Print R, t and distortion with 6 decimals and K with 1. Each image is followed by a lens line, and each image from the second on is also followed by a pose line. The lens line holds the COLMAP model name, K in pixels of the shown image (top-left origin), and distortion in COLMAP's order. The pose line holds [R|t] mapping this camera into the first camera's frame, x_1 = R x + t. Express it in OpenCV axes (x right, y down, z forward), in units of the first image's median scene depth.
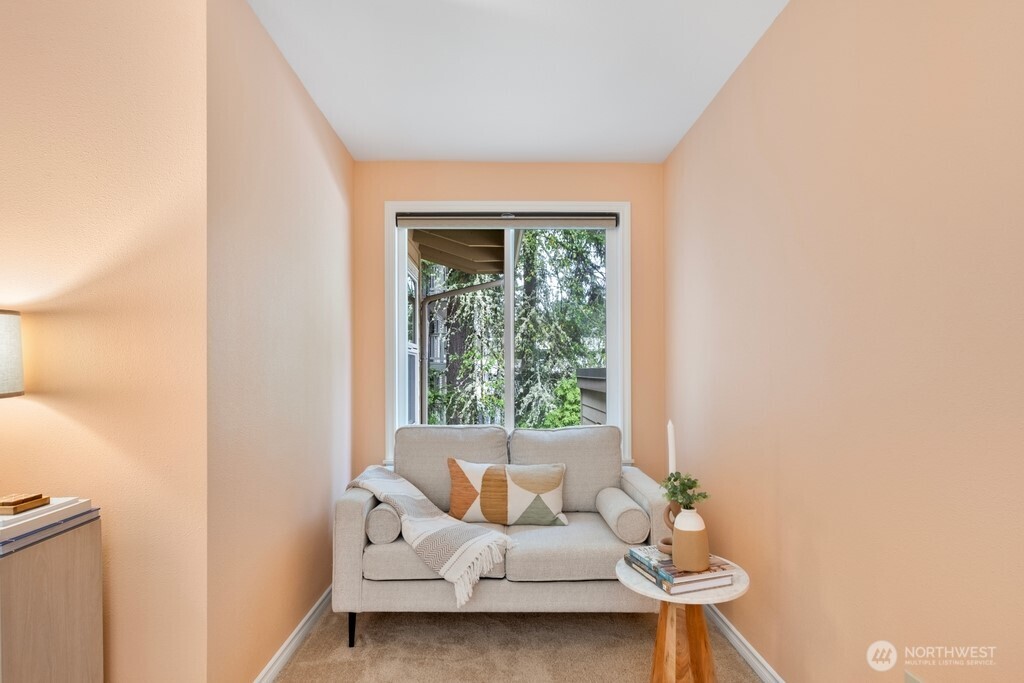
lens RADIAL K [[511.4, 0, 508.2], [0, 511.4, 367.8], [0, 0, 1]] dist [0.002093, 0.000457]
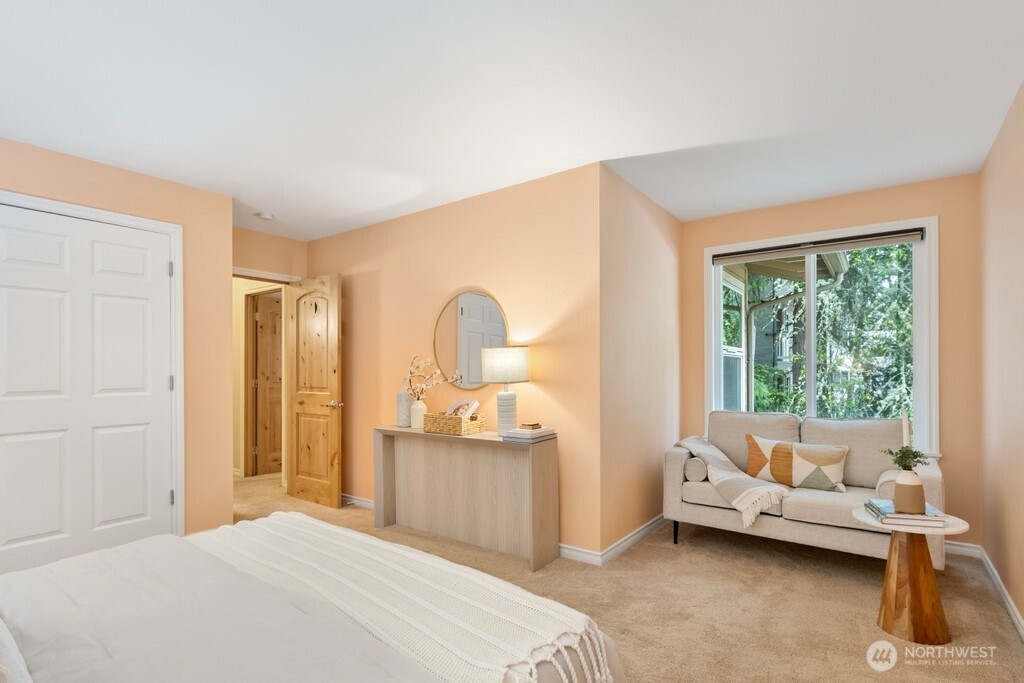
lens RADIAL K [[511.4, 0, 508.2], [0, 511.4, 367.8], [0, 0, 1]] dist [0.002093, 0.000457]
pose [[0.793215, -0.000545, -0.608941, 0.225563], [0.001431, 0.999999, 0.000970, -0.006325], [0.608939, -0.001641, 0.793215, -0.522454]]
